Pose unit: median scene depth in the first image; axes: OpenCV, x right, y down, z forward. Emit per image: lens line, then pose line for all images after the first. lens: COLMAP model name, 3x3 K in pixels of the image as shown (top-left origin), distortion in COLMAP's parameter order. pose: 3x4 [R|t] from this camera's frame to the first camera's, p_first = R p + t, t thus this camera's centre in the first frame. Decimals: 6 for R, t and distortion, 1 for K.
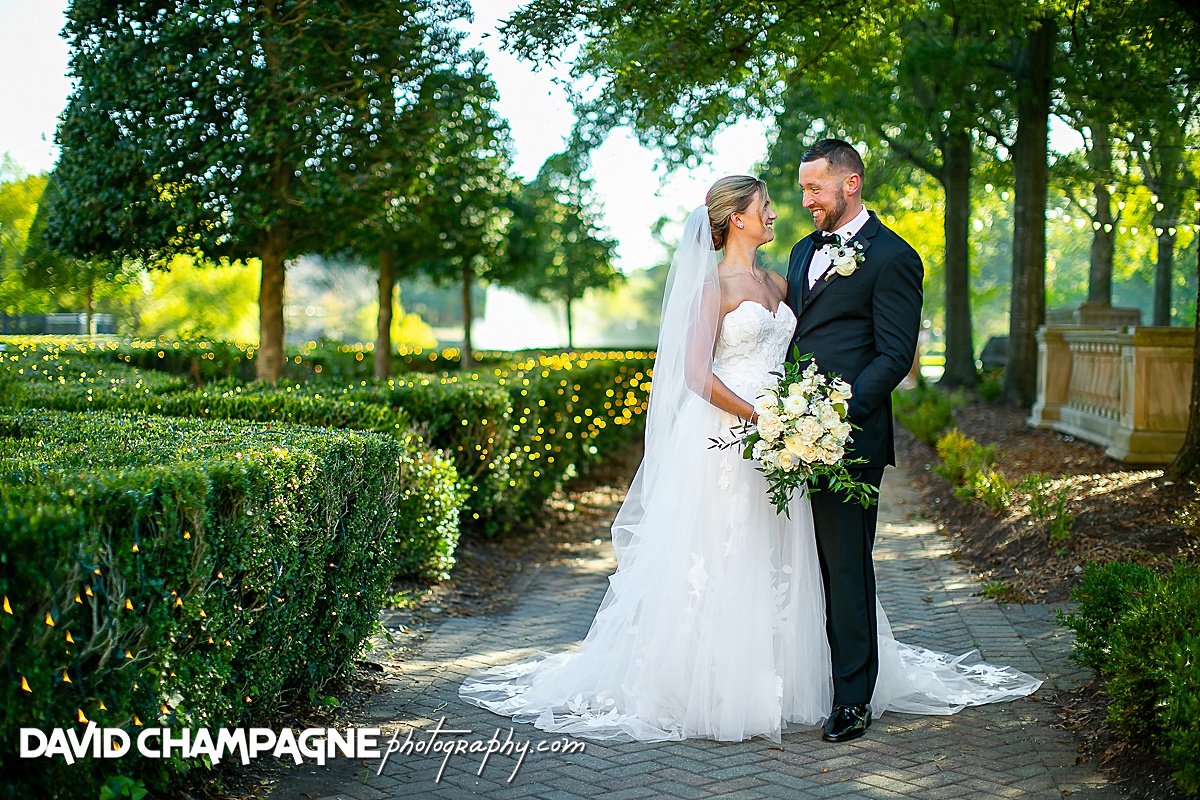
lens RADIAL K [[1834.0, 0, 600.0], [0, 1834.0, 400.0], [0, 0, 1]] dist [-0.194842, 0.480232]
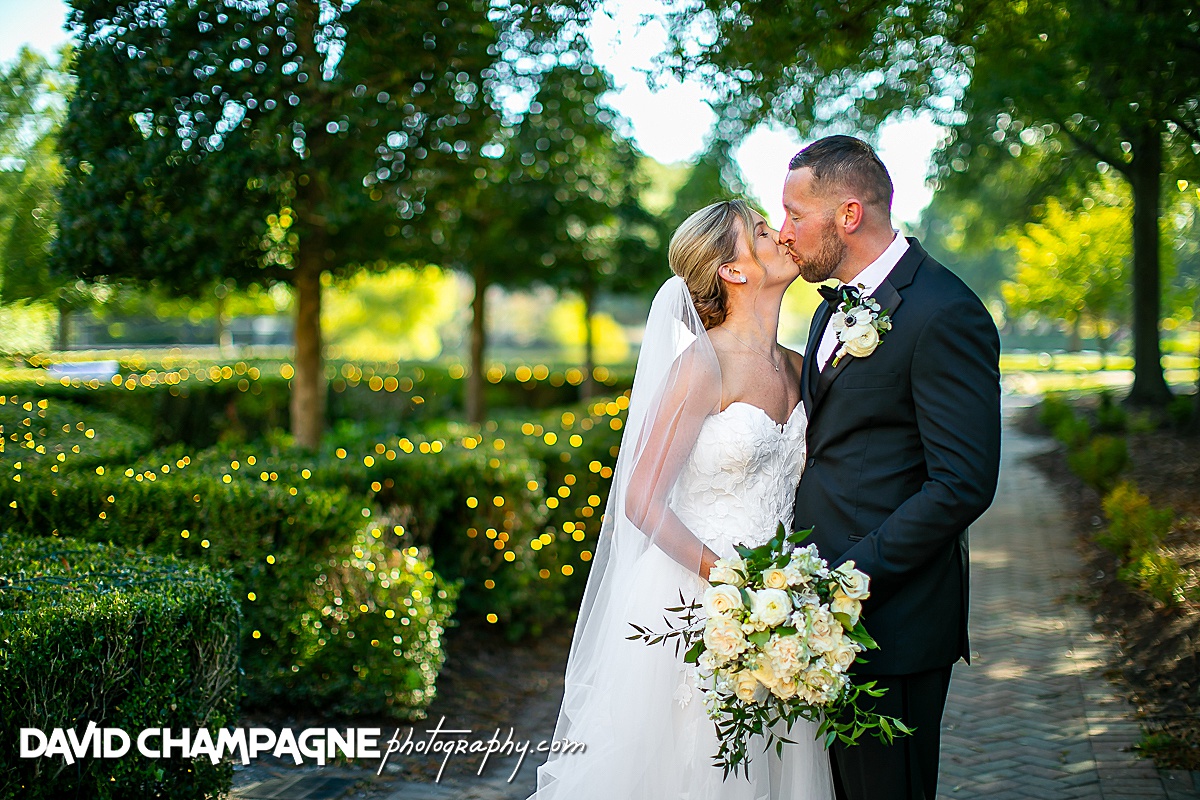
lens RADIAL K [[1824.6, 0, 600.0], [0, 1824.6, 400.0], [0, 0, 1]] dist [-0.215578, 0.598296]
pose [[0.994048, -0.002123, -0.108919, 0.064710], [0.002270, 0.999997, 0.001225, -0.031950], [0.108916, -0.001465, 0.994050, 0.224020]]
